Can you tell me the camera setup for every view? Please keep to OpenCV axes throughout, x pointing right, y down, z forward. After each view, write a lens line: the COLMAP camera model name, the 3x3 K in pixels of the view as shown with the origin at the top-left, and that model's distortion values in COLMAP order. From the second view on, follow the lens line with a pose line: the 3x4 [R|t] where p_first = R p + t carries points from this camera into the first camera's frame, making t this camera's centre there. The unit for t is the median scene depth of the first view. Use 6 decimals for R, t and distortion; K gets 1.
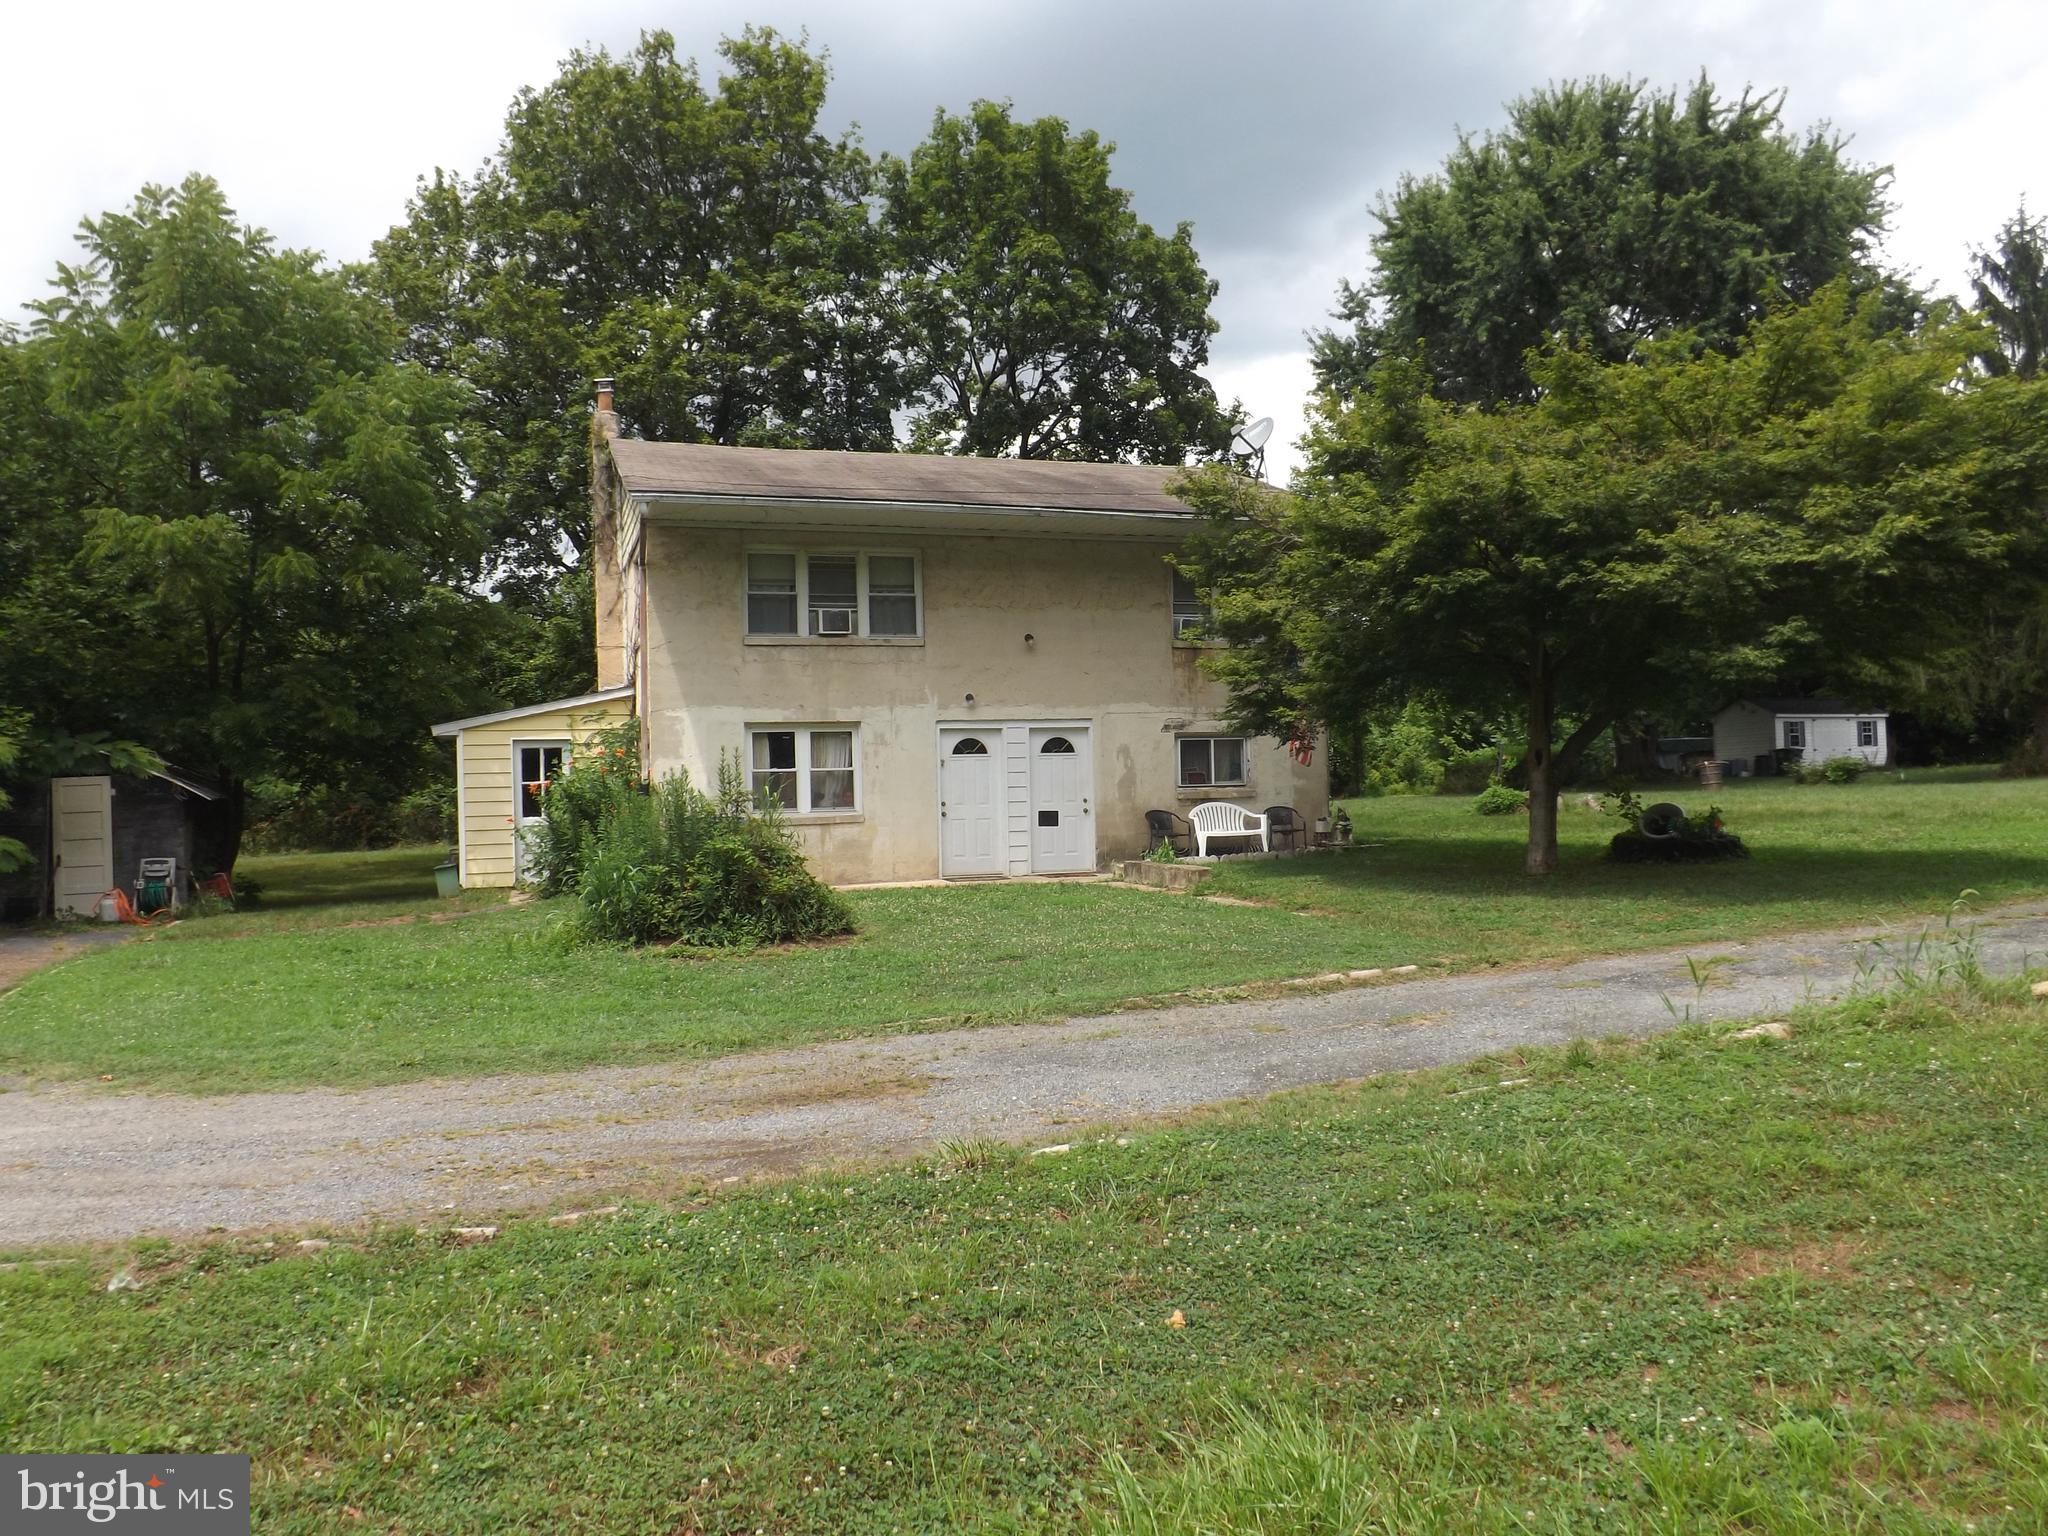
lens RADIAL K [[1483.5, 0, 1017.7], [0, 1483.5, 758.6], [0, 0, 1]] dist [-0.065107, 0.039129]
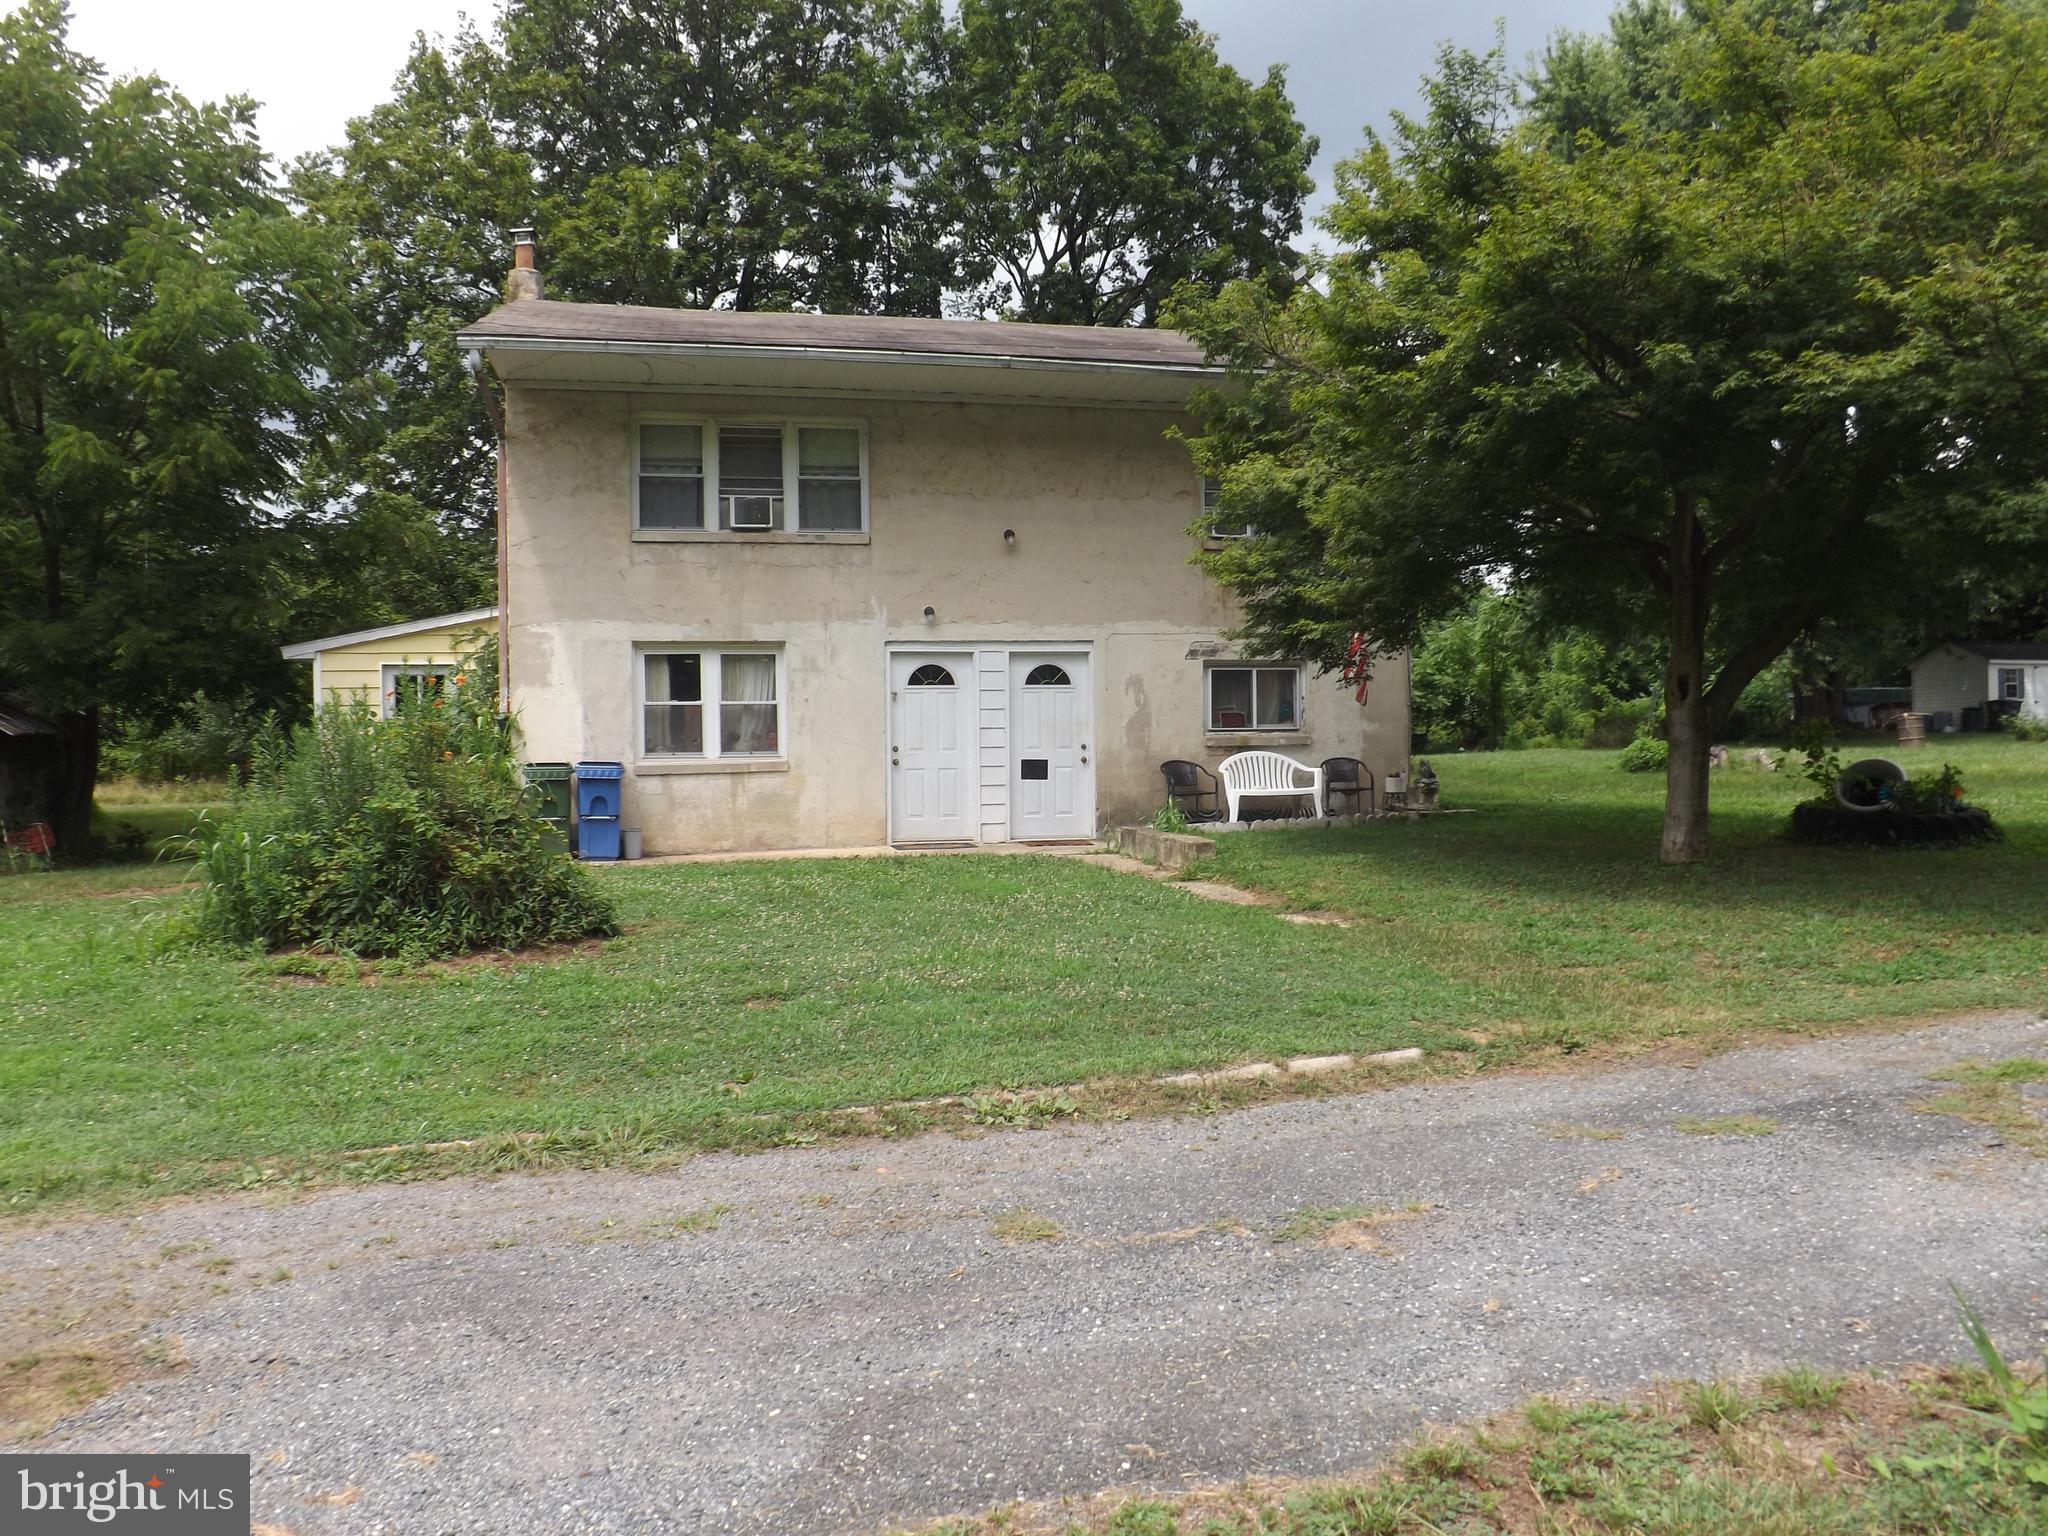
lens RADIAL K [[1483.5, 0, 1017.7], [0, 1483.5, 758.6], [0, 0, 1]] dist [-0.065107, 0.039129]
pose [[0.994948, 0.012328, -0.099630, 0.092105], [-0.008929, 0.999365, 0.034483, 0.008385], [0.099992, -0.033420, 0.994427, 0.236093]]
